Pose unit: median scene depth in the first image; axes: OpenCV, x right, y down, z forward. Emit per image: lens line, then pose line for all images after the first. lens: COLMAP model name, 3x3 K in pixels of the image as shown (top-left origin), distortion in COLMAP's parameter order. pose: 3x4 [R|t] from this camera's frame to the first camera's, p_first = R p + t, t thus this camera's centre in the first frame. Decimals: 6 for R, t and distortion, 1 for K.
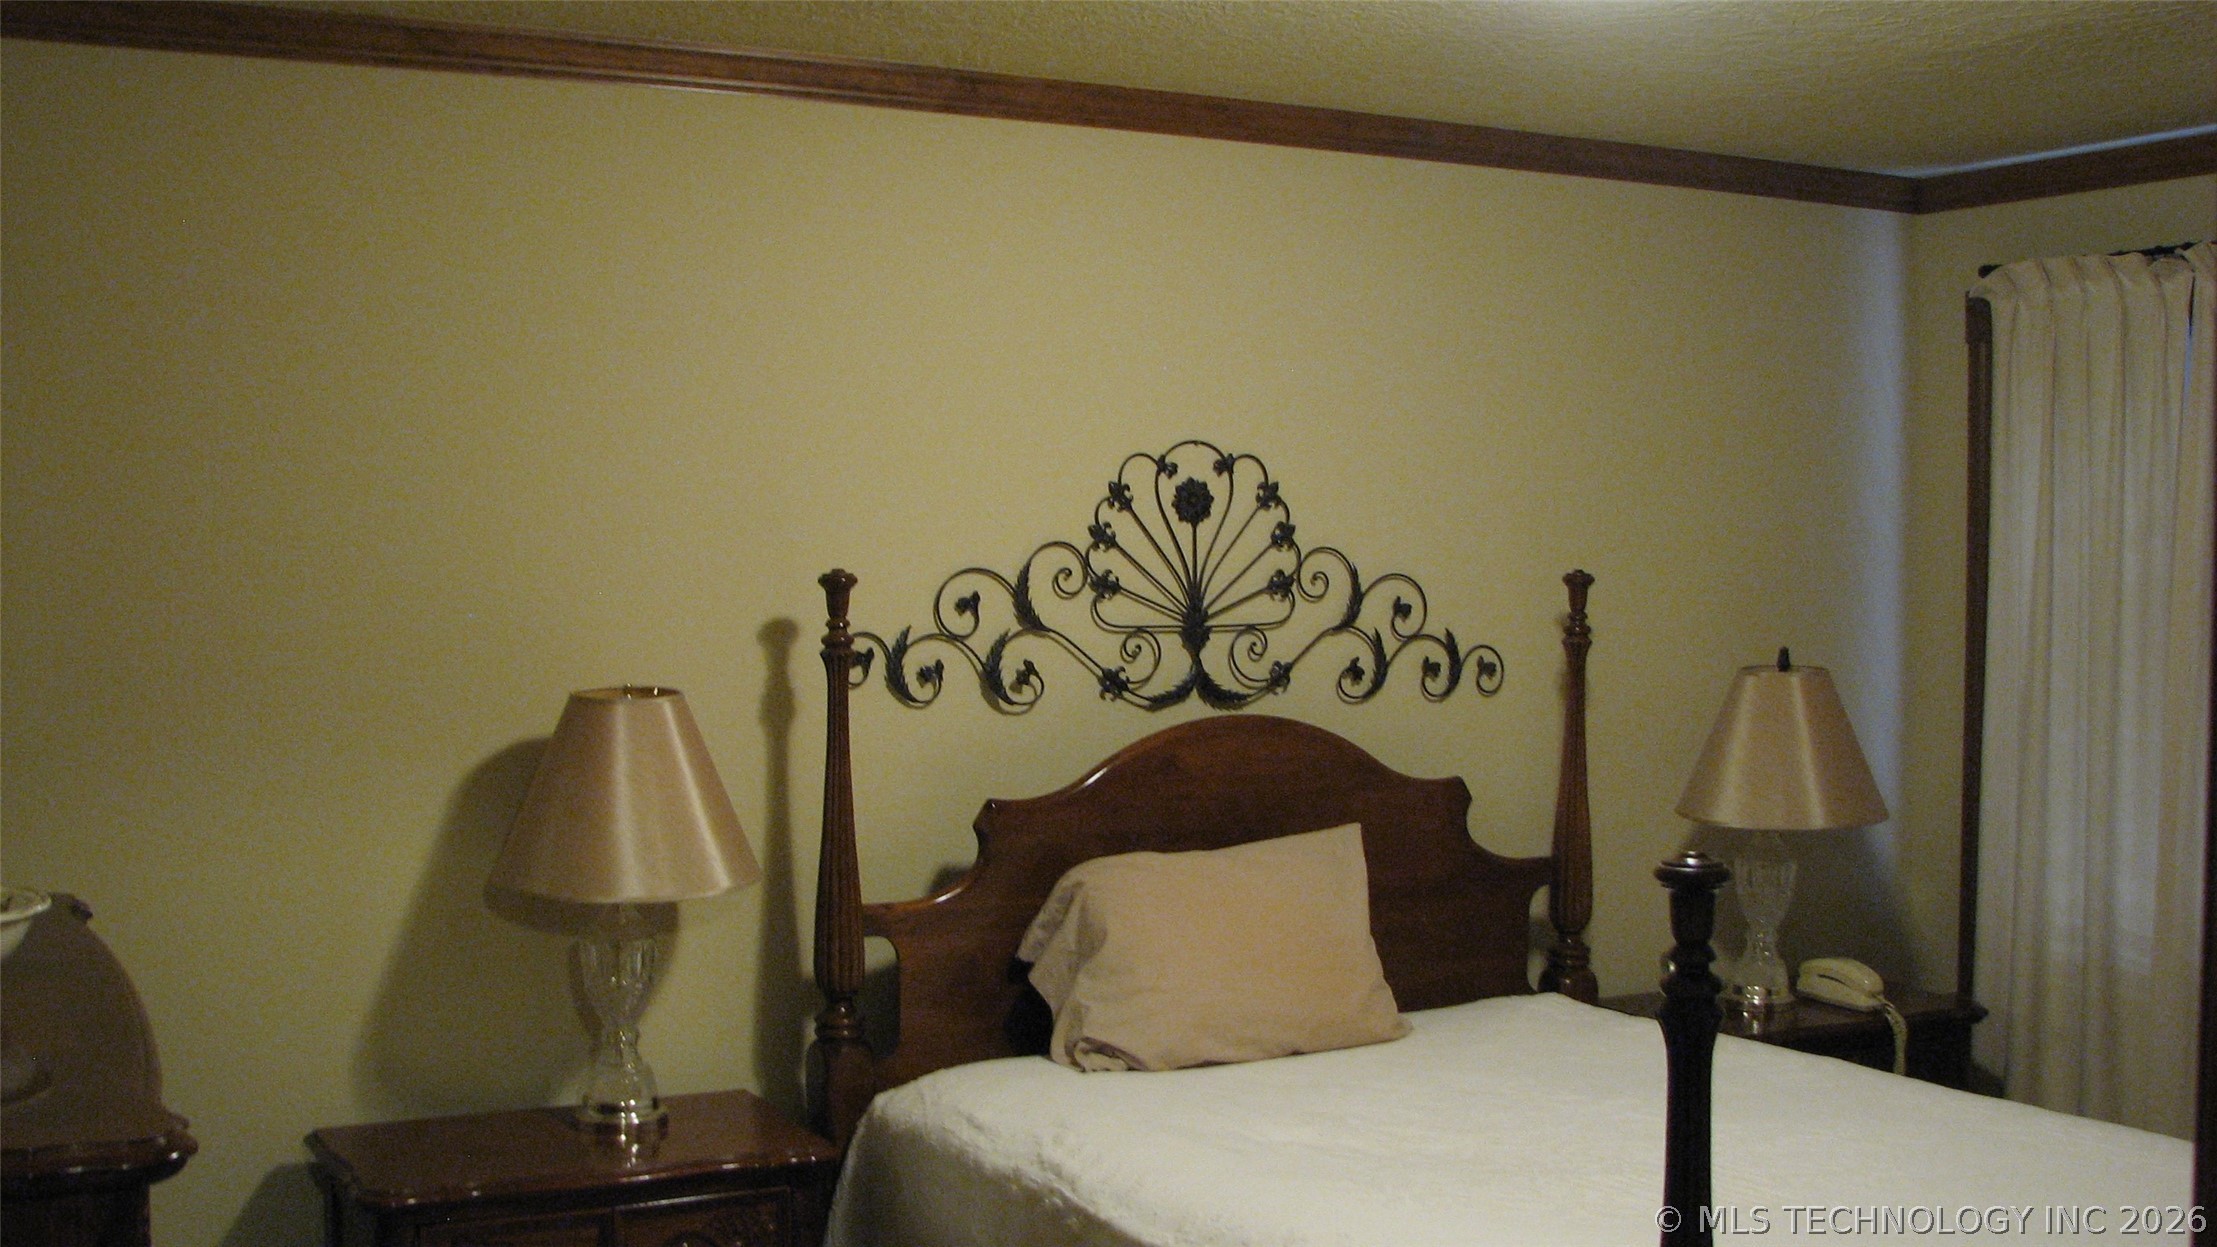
lens RADIAL K [[2393.4, 0, 1108.5], [0, 2393.4, 623.5], [0, 0, 1]] dist [-0.183728, 0.207874]
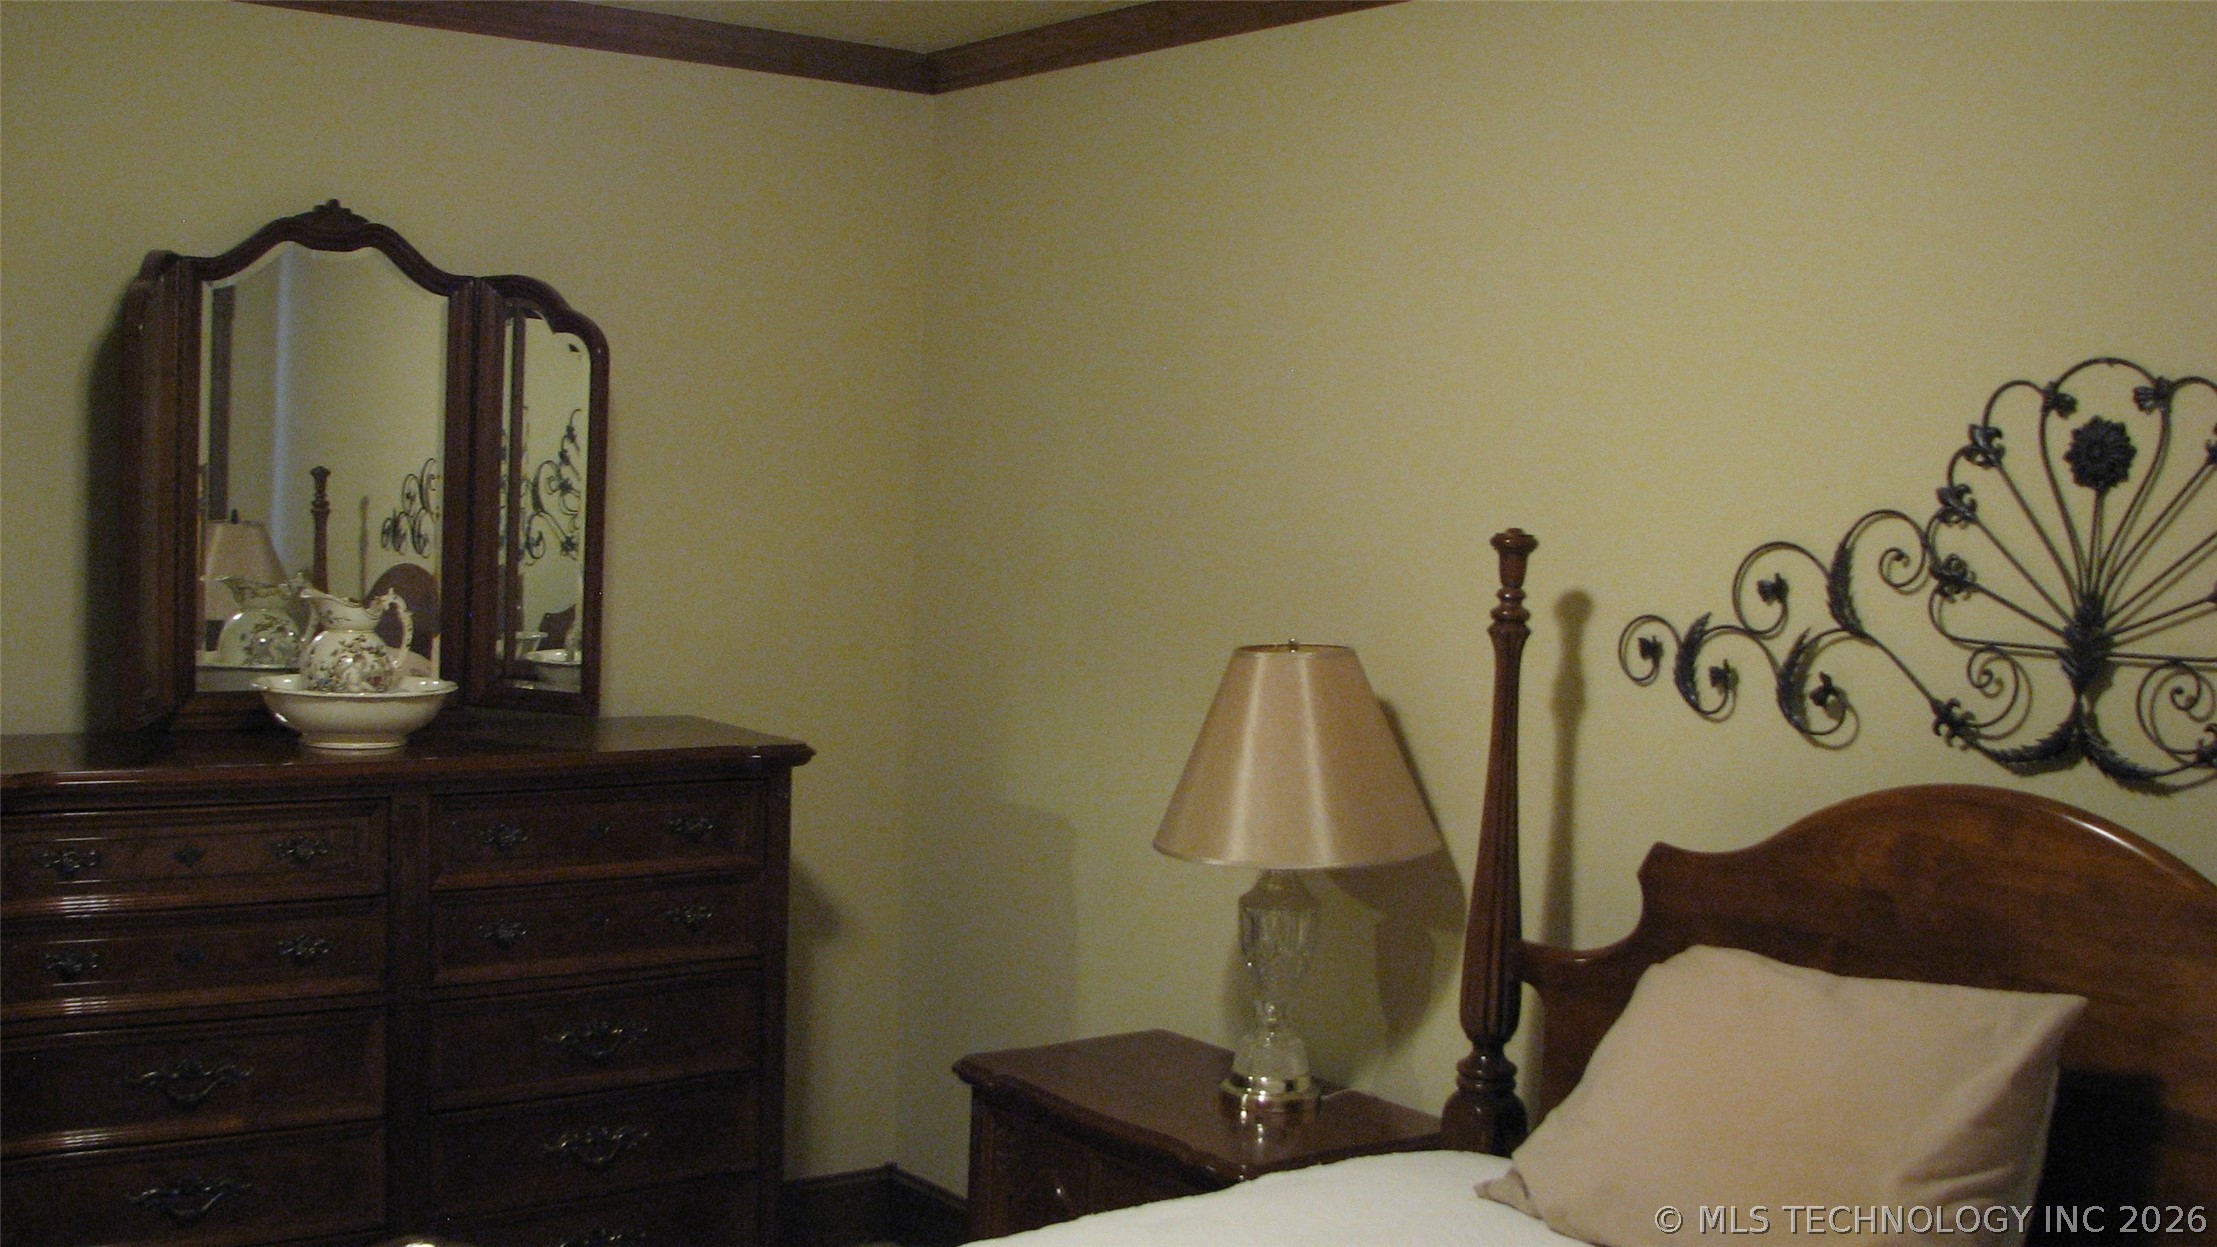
lens RADIAL K [[2393.4, 0, 1108.5], [0, 2393.4, 623.5], [0, 0, 1]] dist [-0.183728, 0.207874]
pose [[0.169321, 0.055760, -0.983982, 0.610147], [-0.073791, 0.996313, 0.043761, -0.014273], [0.982795, 0.065199, 0.172811, 0.649162]]
